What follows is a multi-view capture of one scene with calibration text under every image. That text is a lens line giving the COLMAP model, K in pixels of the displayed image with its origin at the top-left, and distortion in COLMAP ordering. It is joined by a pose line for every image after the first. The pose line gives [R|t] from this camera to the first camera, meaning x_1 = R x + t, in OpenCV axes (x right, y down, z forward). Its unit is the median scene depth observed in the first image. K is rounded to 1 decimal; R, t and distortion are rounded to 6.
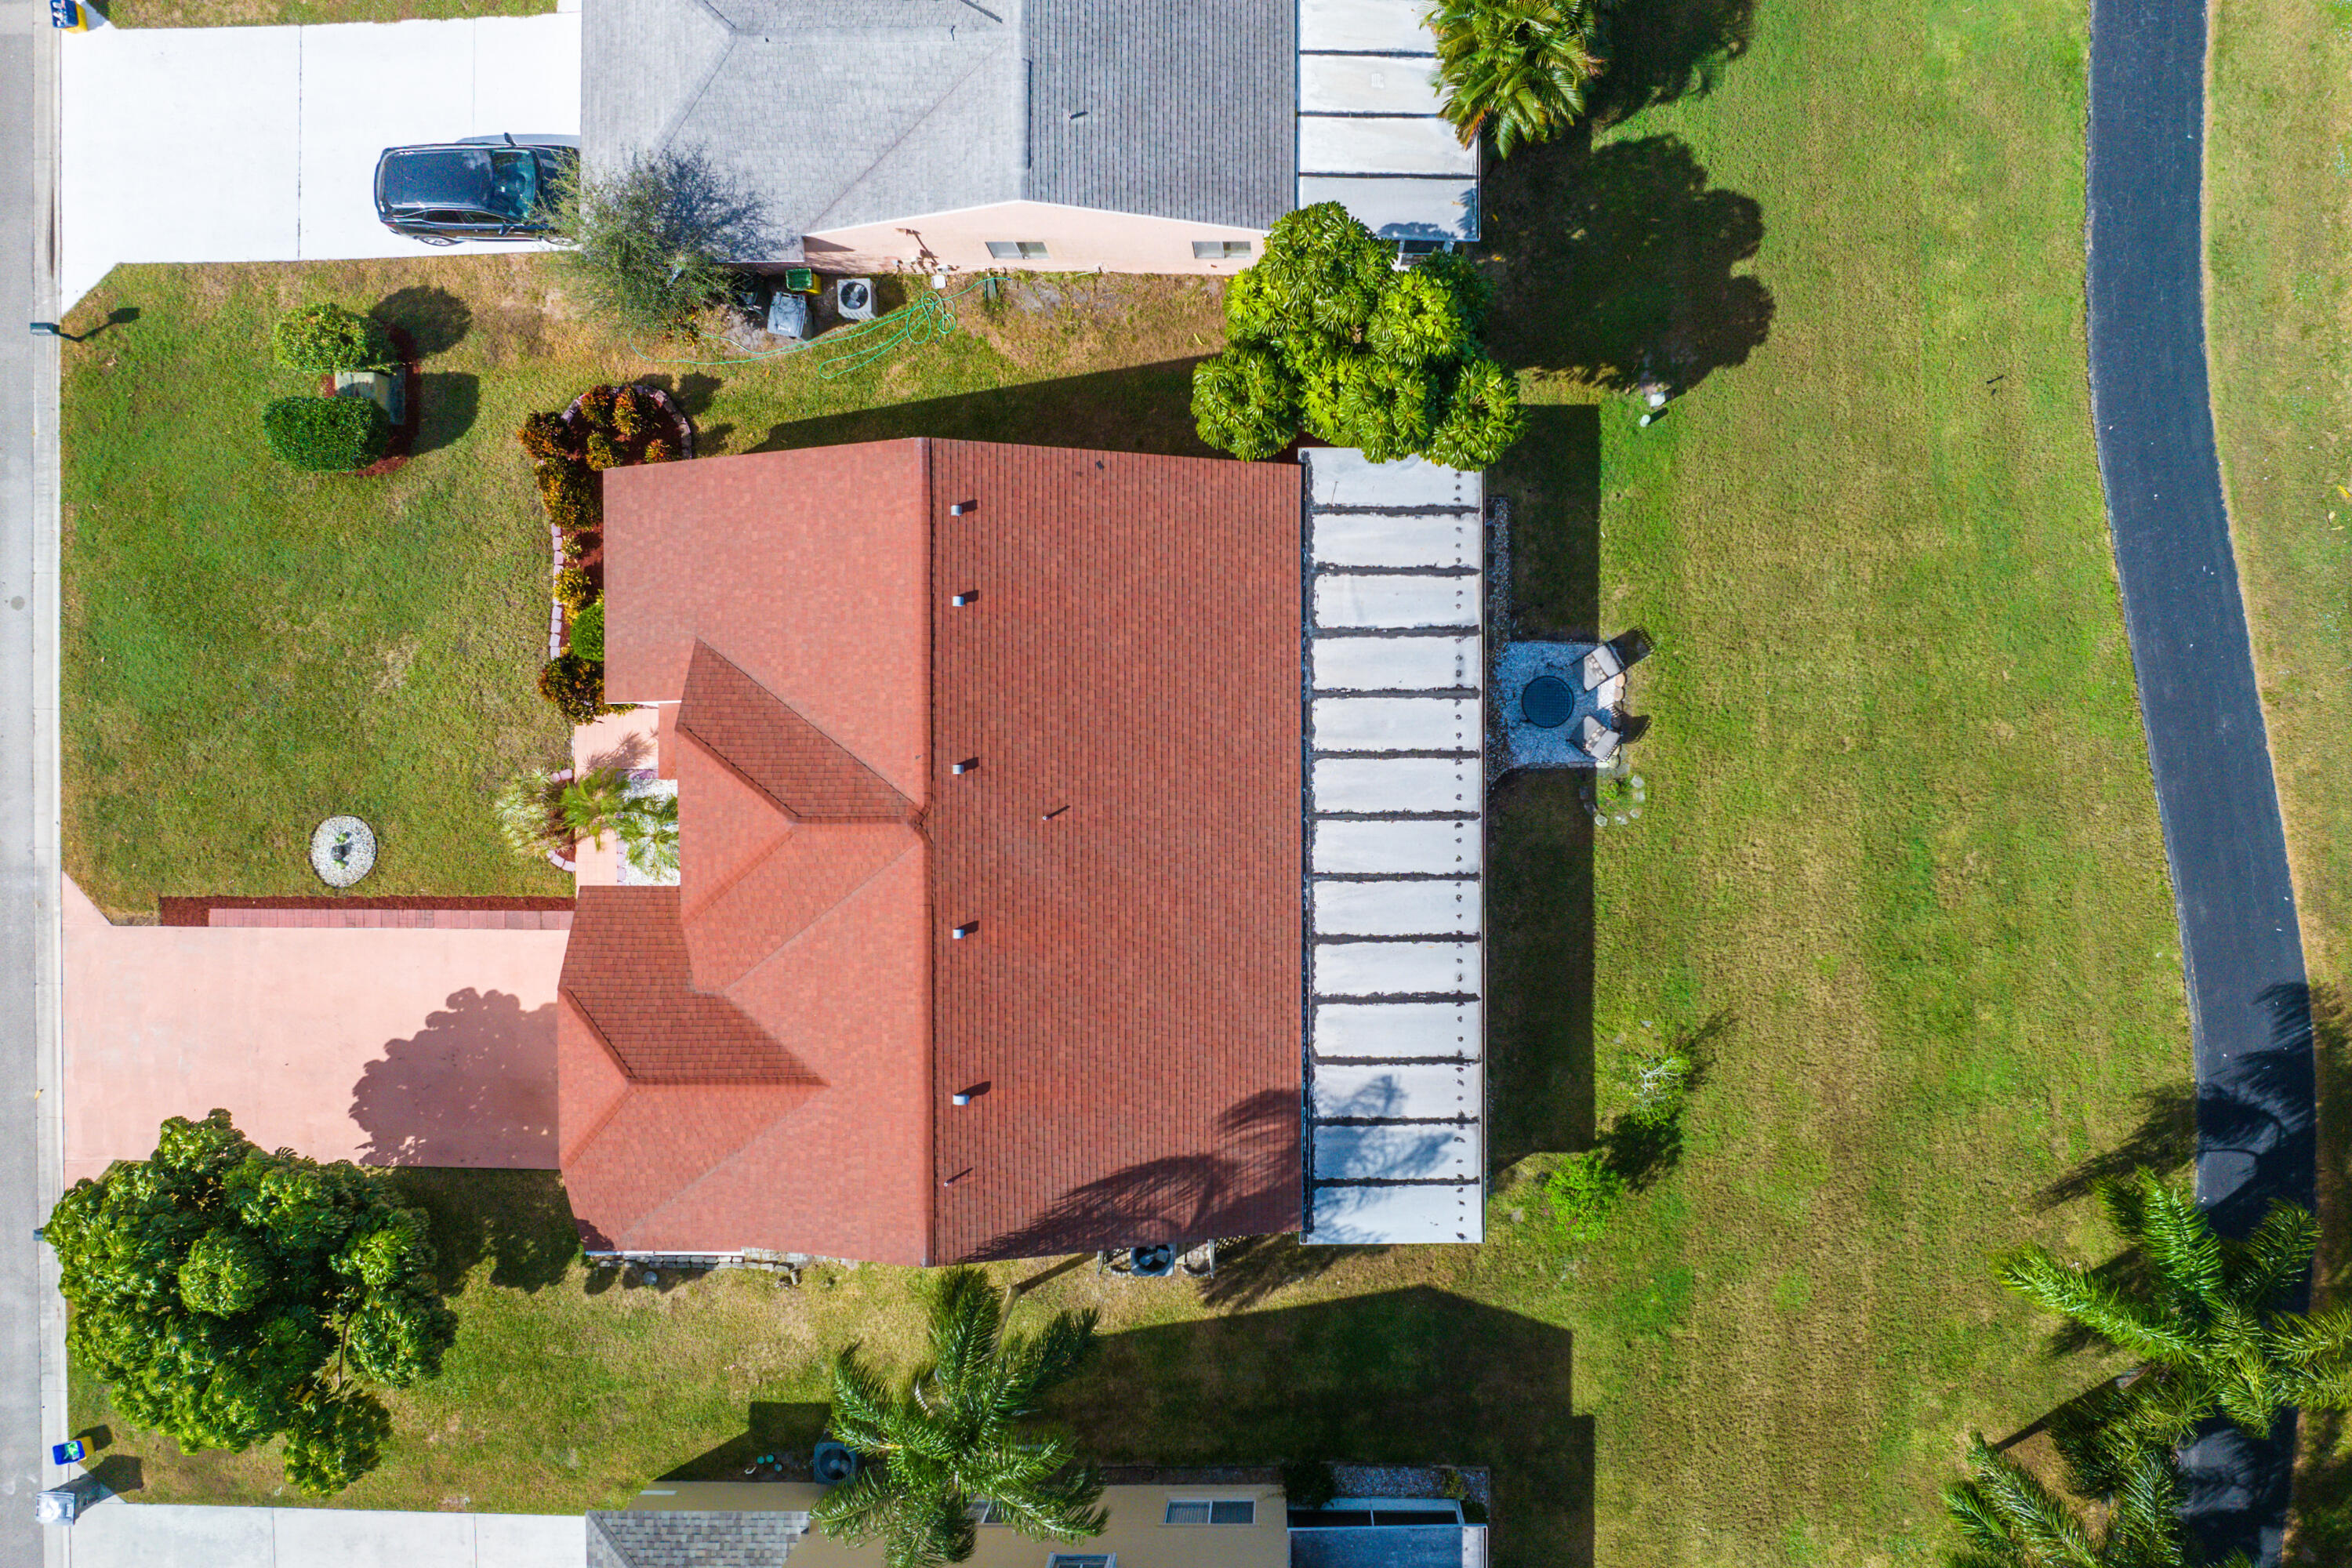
lens RADIAL K [[1568.7, 0, 1176.0], [0, 1568.7, 784.0], [0, 0, 1]] dist [-0.001203, -0.001375]
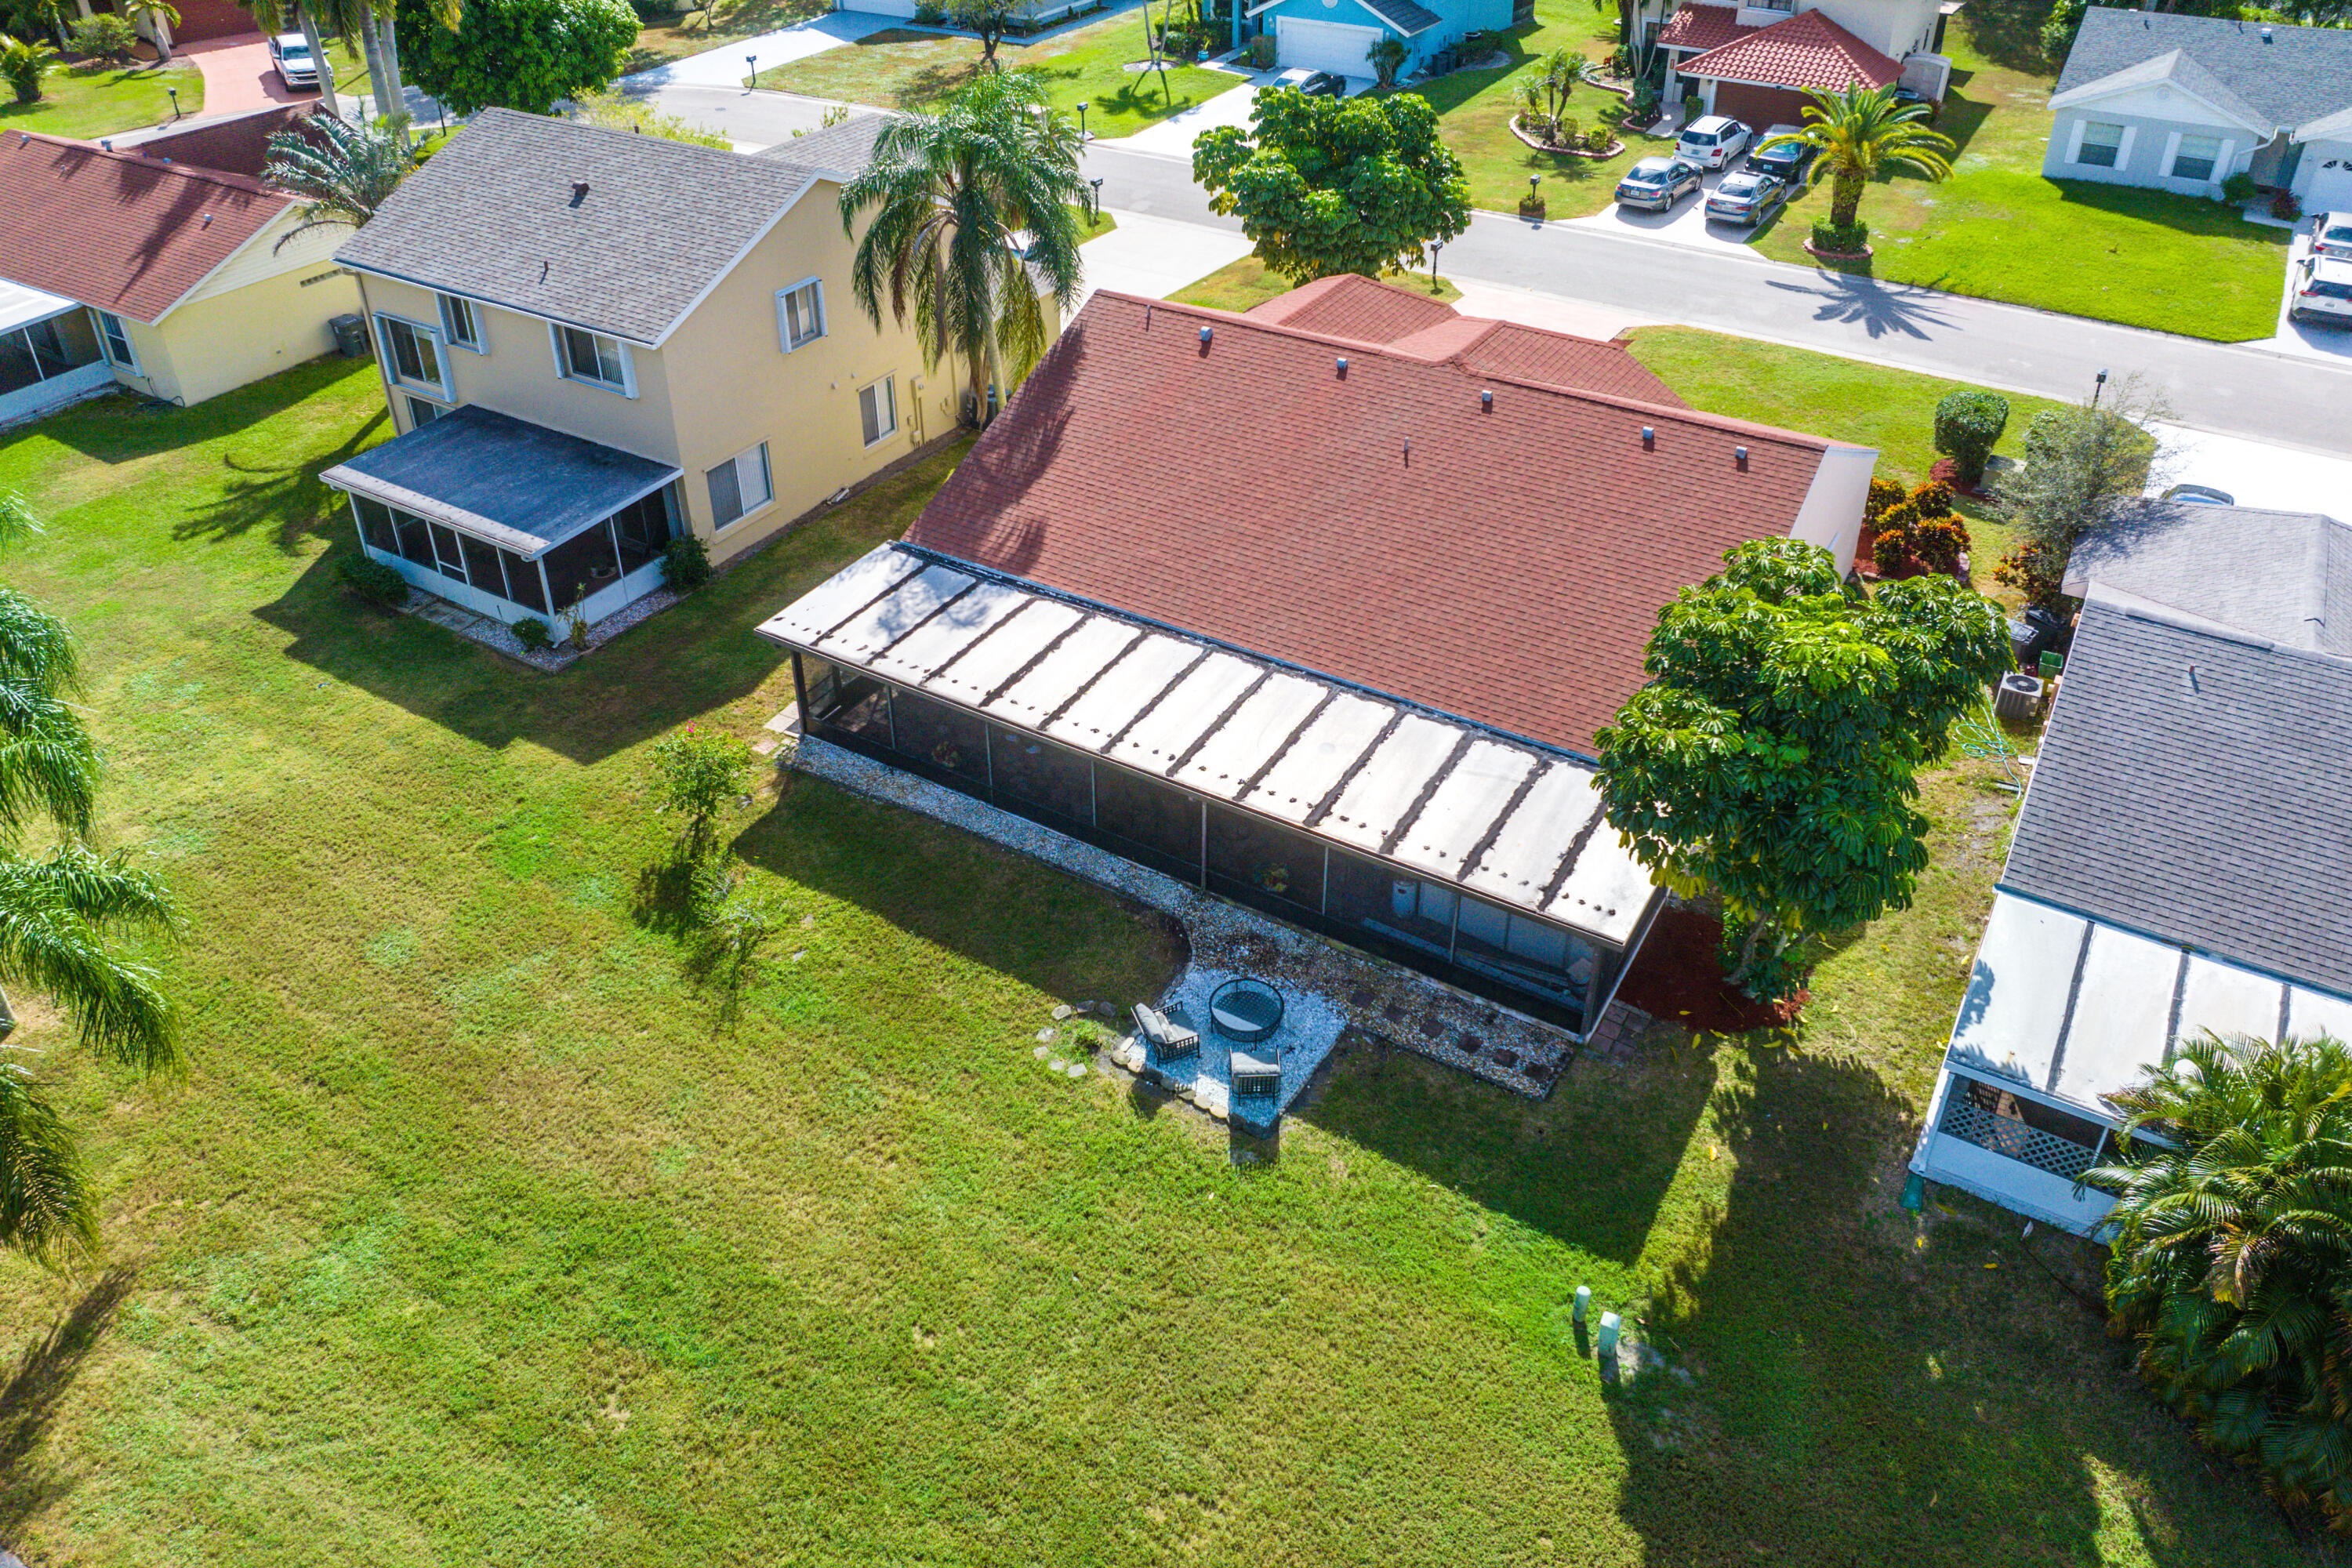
lens RADIAL K [[1566.3, 0, 1269.2], [0, 1566.3, 719.6], [0, 0, 1]] dist [-0.017255, -0.007028]
pose [[-0.486534, 0.545162, -0.682703, 0.679487], [-0.873405, -0.284564, 0.395206, -0.319692], [0.021179, 0.788557, 0.614597, 0.502571]]
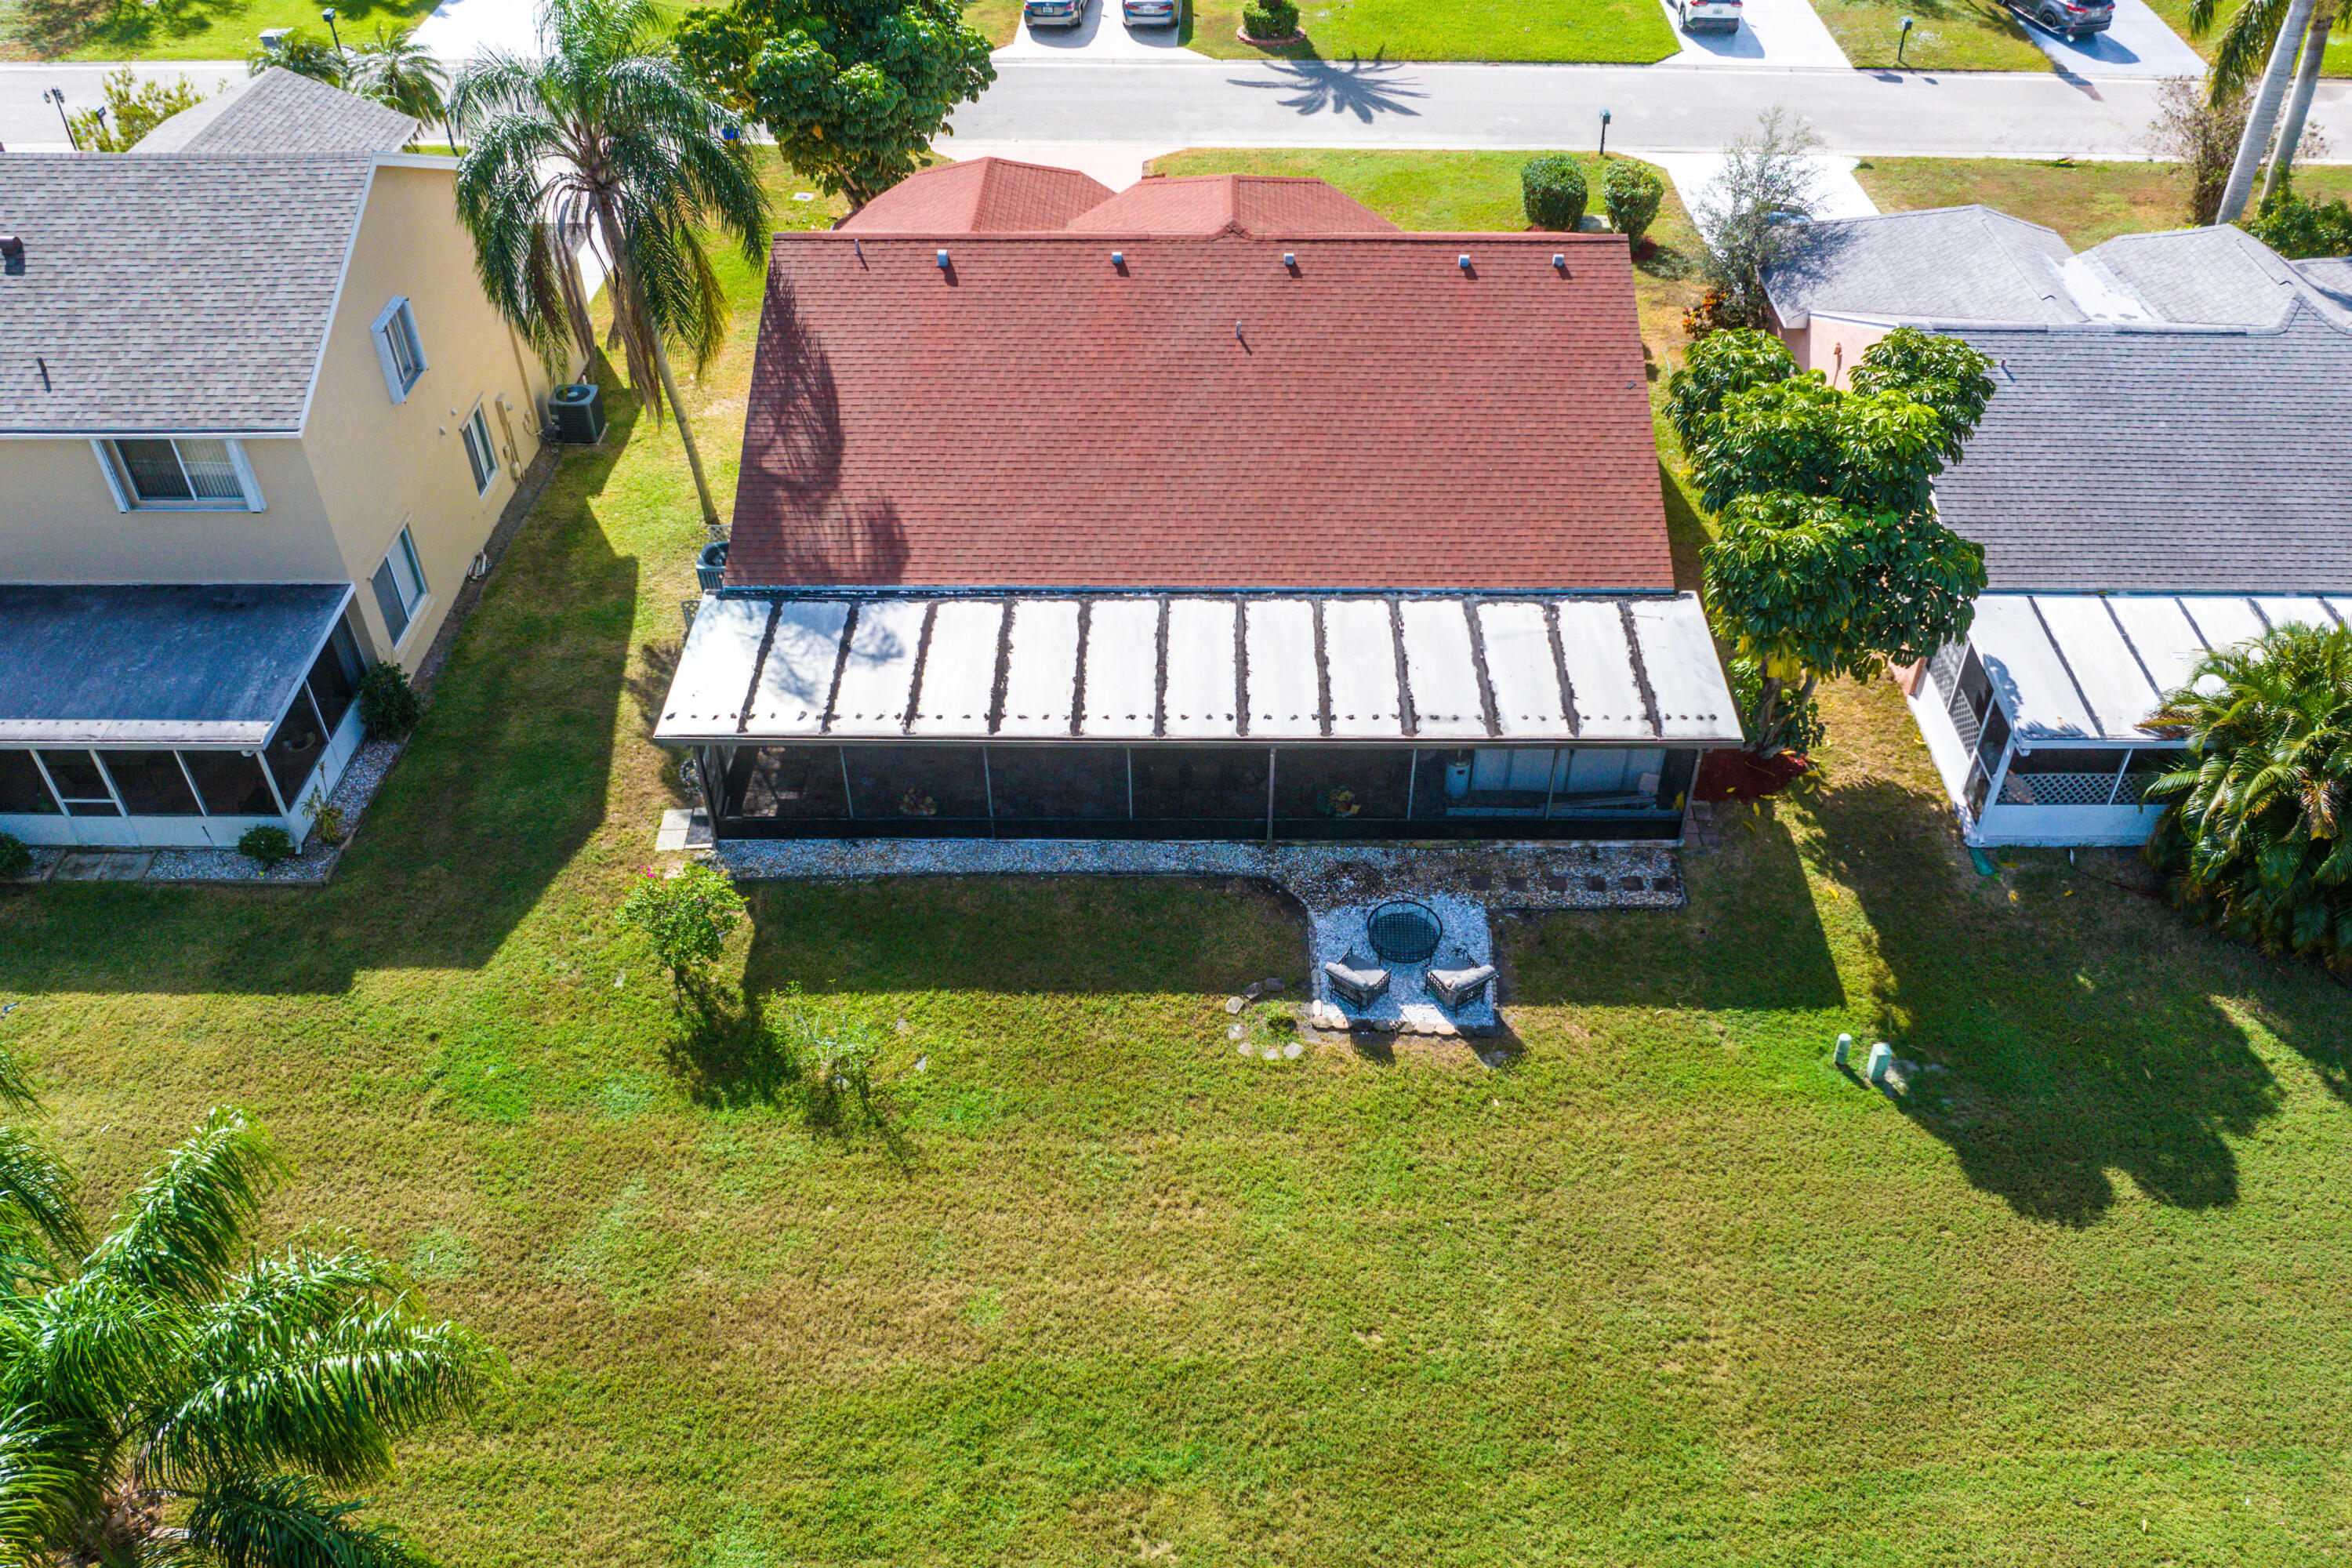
lens RADIAL K [[1655.1, 0, 1269.8], [0, 1655.1, 882.3], [0, 0, 1]] dist [-0.015494, -0.005315]
pose [[0.018003, 0.740033, -0.672330, 0.760238], [-0.999788, 0.006608, -0.019498, 0.023055], [-0.009987, 0.672538, 0.739995, 0.473809]]
